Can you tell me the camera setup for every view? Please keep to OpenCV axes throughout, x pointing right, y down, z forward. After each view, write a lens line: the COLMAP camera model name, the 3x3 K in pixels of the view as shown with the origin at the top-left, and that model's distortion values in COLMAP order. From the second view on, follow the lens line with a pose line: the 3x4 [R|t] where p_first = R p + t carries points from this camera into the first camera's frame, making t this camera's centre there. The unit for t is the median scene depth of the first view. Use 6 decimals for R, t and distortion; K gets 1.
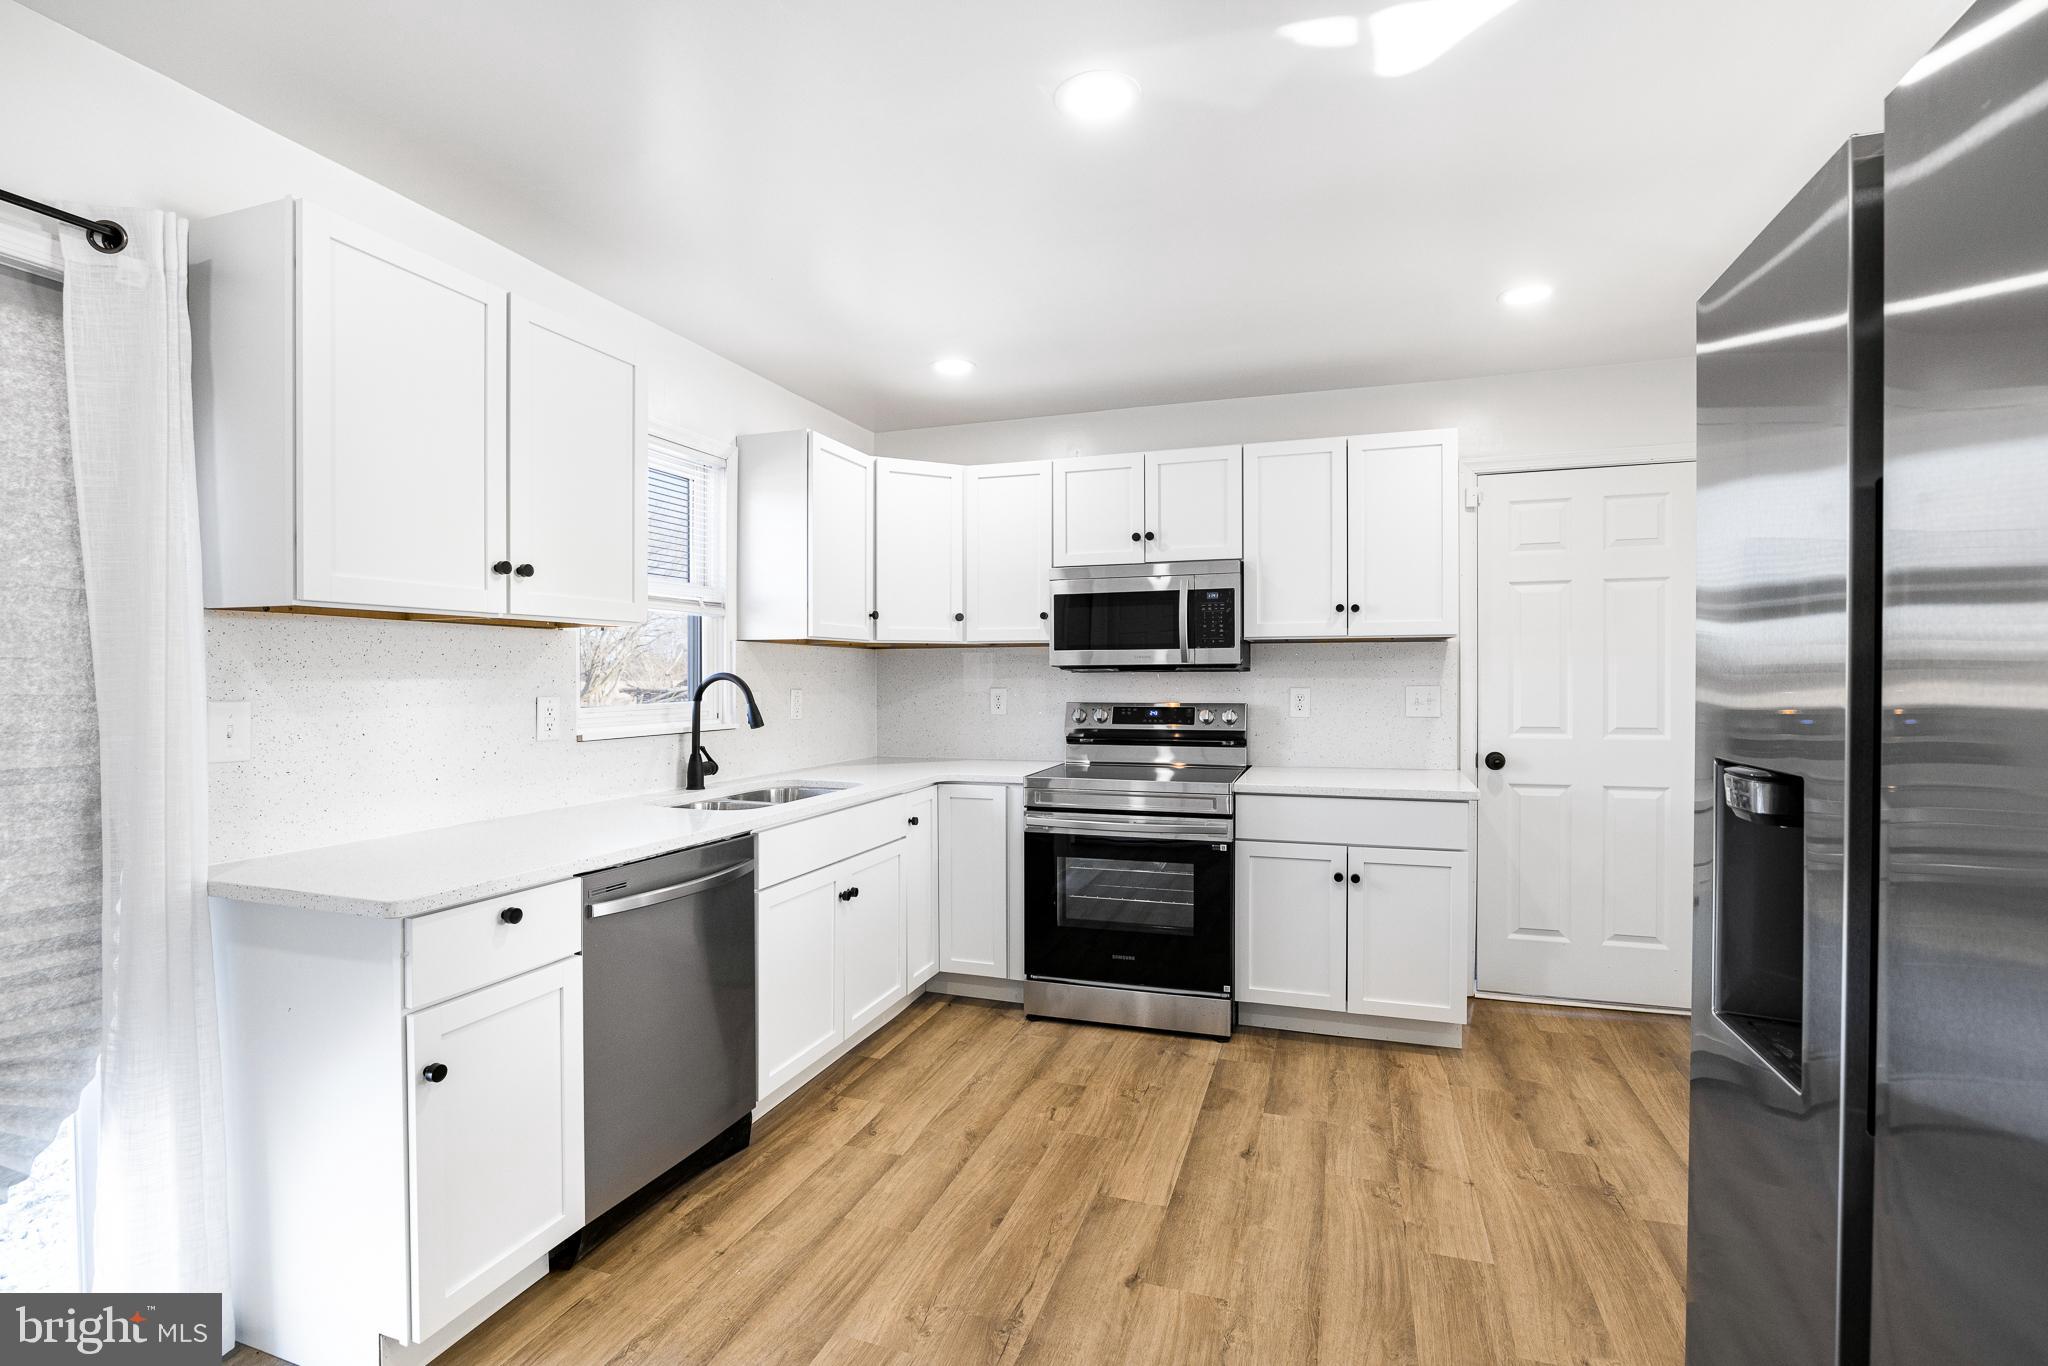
lens RADIAL K [[921.9, 0, 1029.2], [0, 921.9, 688.5], [0, 0, 1]] dist [-0.019834, 0.000670]
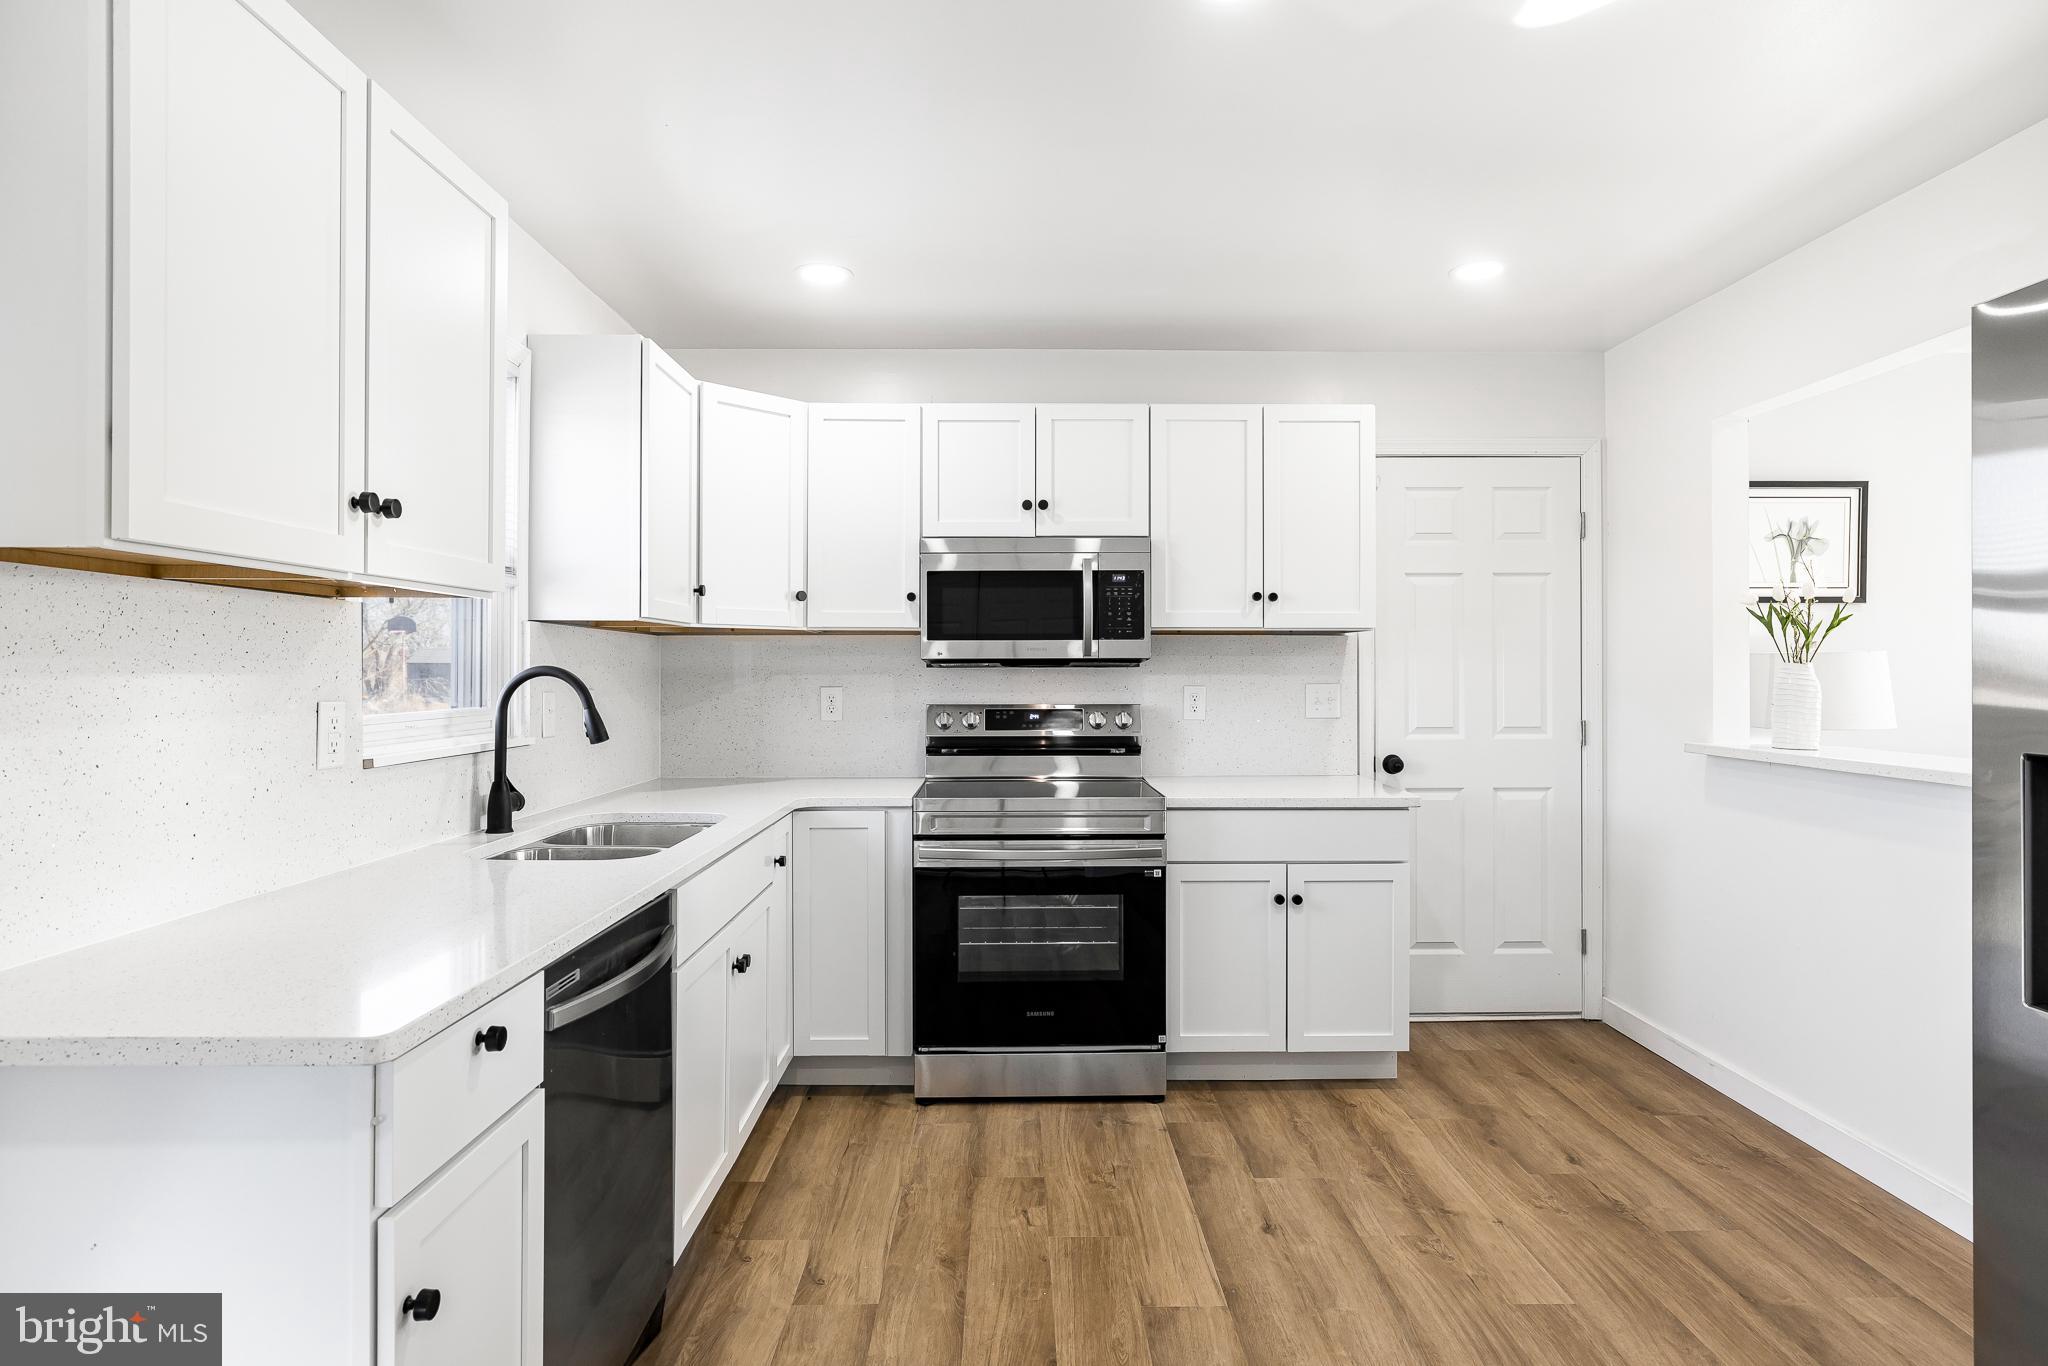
lens RADIAL K [[1106.2, 0, 1028.4], [0, 1106.2, 671.4], [0, 0, 1]] dist [-0.007955, -0.000051]
pose [[0.944432, 0.002954, 0.328695, -0.267120], [0.001770, 0.999899, -0.014073, -0.000291], [-0.328703, 0.013873, 0.944331, 0.075244]]
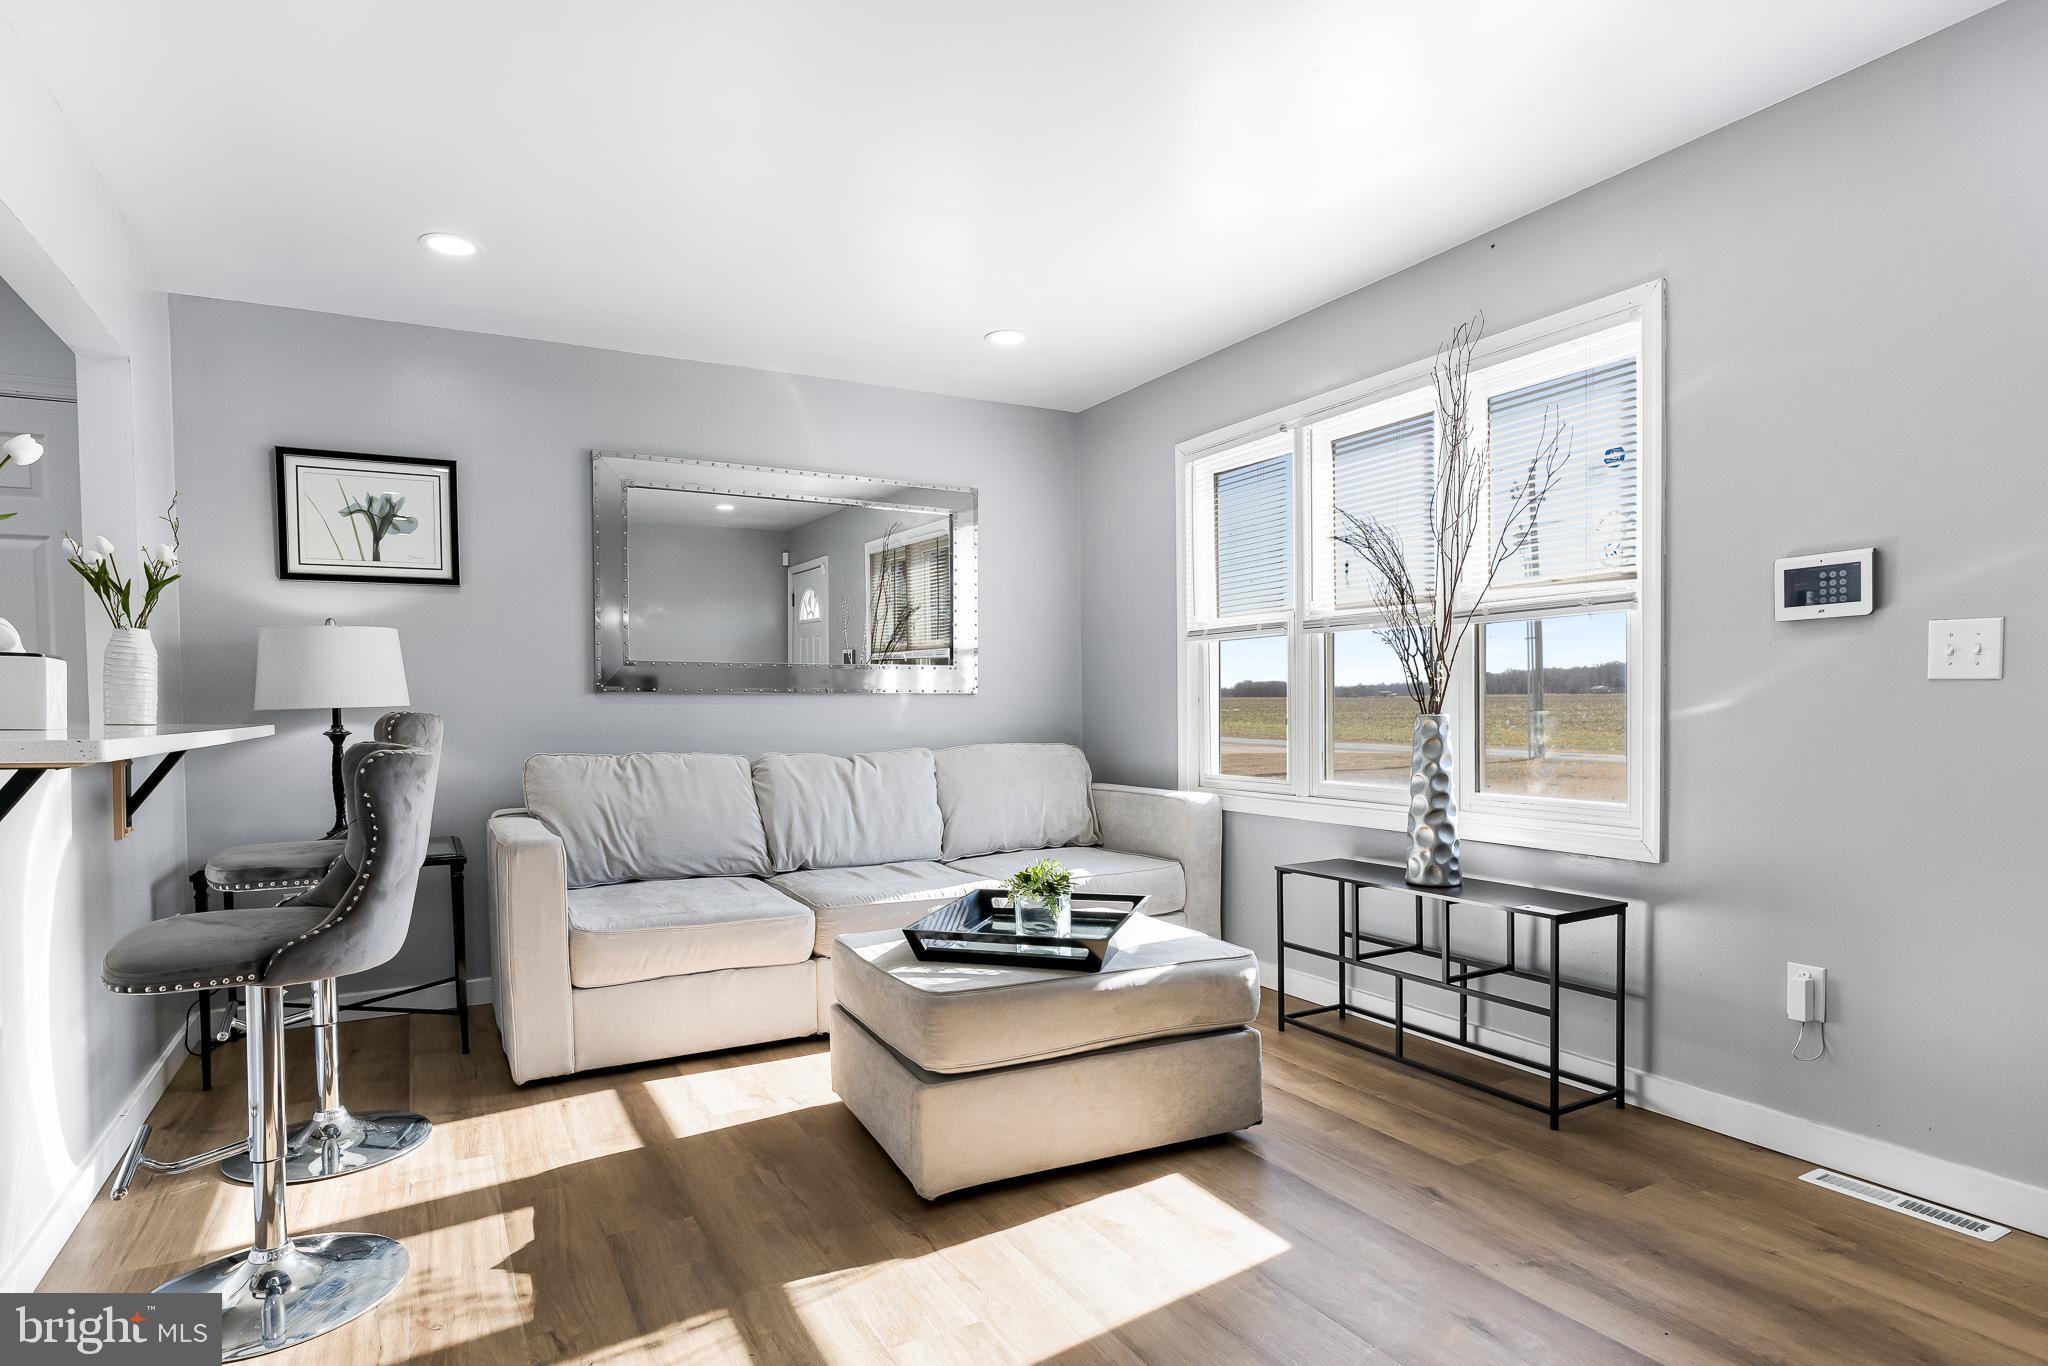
lens RADIAL K [[1104.1, 0, 1029.9], [0, 1104.1, 731.1], [0, 0, 1]] dist [-0.004957, -0.000284]
pose [[0.672495, -0.024446, 0.739698, 0.652696], [0.019937, 0.999690, 0.014913, 0.068736], [-0.739833, 0.004718, 0.672774, -0.397420]]
